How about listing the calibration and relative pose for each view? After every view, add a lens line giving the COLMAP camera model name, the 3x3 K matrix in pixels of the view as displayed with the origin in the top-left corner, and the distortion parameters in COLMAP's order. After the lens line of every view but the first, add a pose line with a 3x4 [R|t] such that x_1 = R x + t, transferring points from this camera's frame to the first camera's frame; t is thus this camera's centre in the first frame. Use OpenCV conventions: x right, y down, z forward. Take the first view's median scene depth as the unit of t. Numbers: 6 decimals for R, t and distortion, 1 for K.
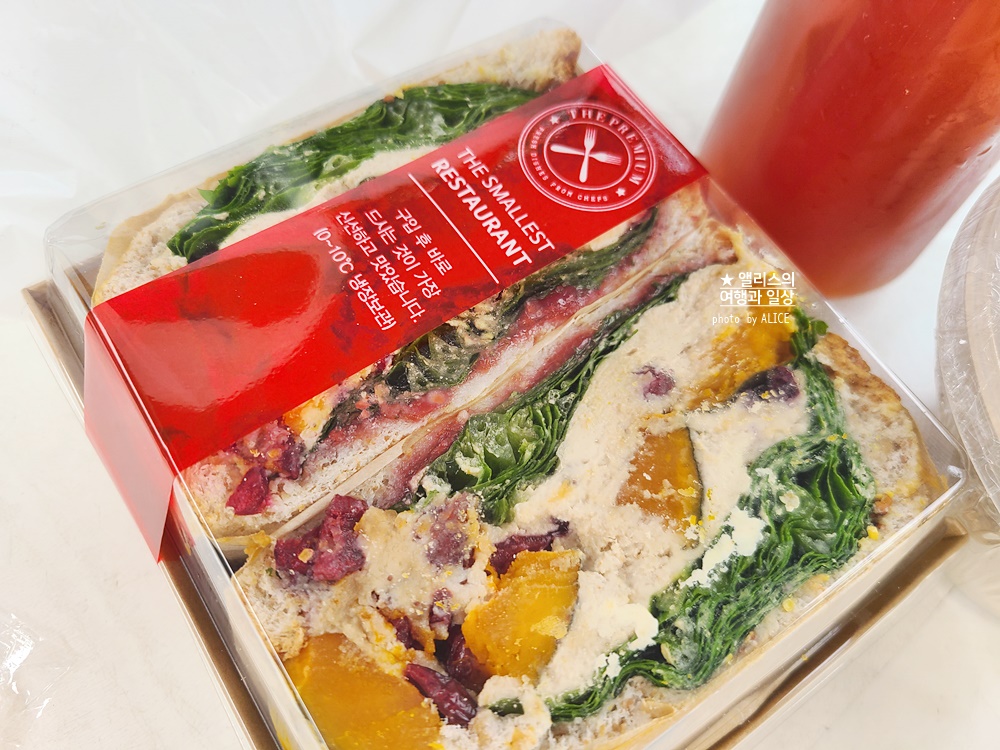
lens RADIAL K [[820.7, 0, 500.0], [0, 820.7, 375.0], [0, 0, 1]] dist [-0.034129, 0.006129]
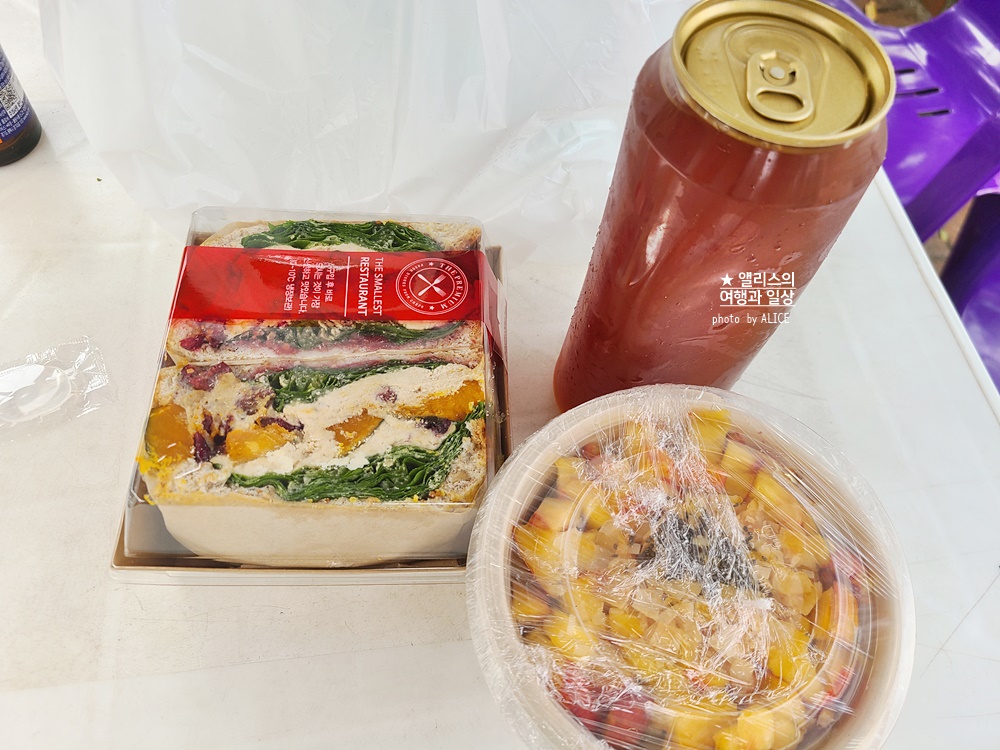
lens RADIAL K [[767.2, 0, 500.0], [0, 767.2, 375.0], [0, 0, 1]] dist [0.002845, -0.010158]
pose [[0.848567, 0.446576, -0.283734, 0.944758], [-0.483039, 0.872711, -0.071051, -0.033470], [0.215888, 0.197346, 0.956267, -0.744062]]
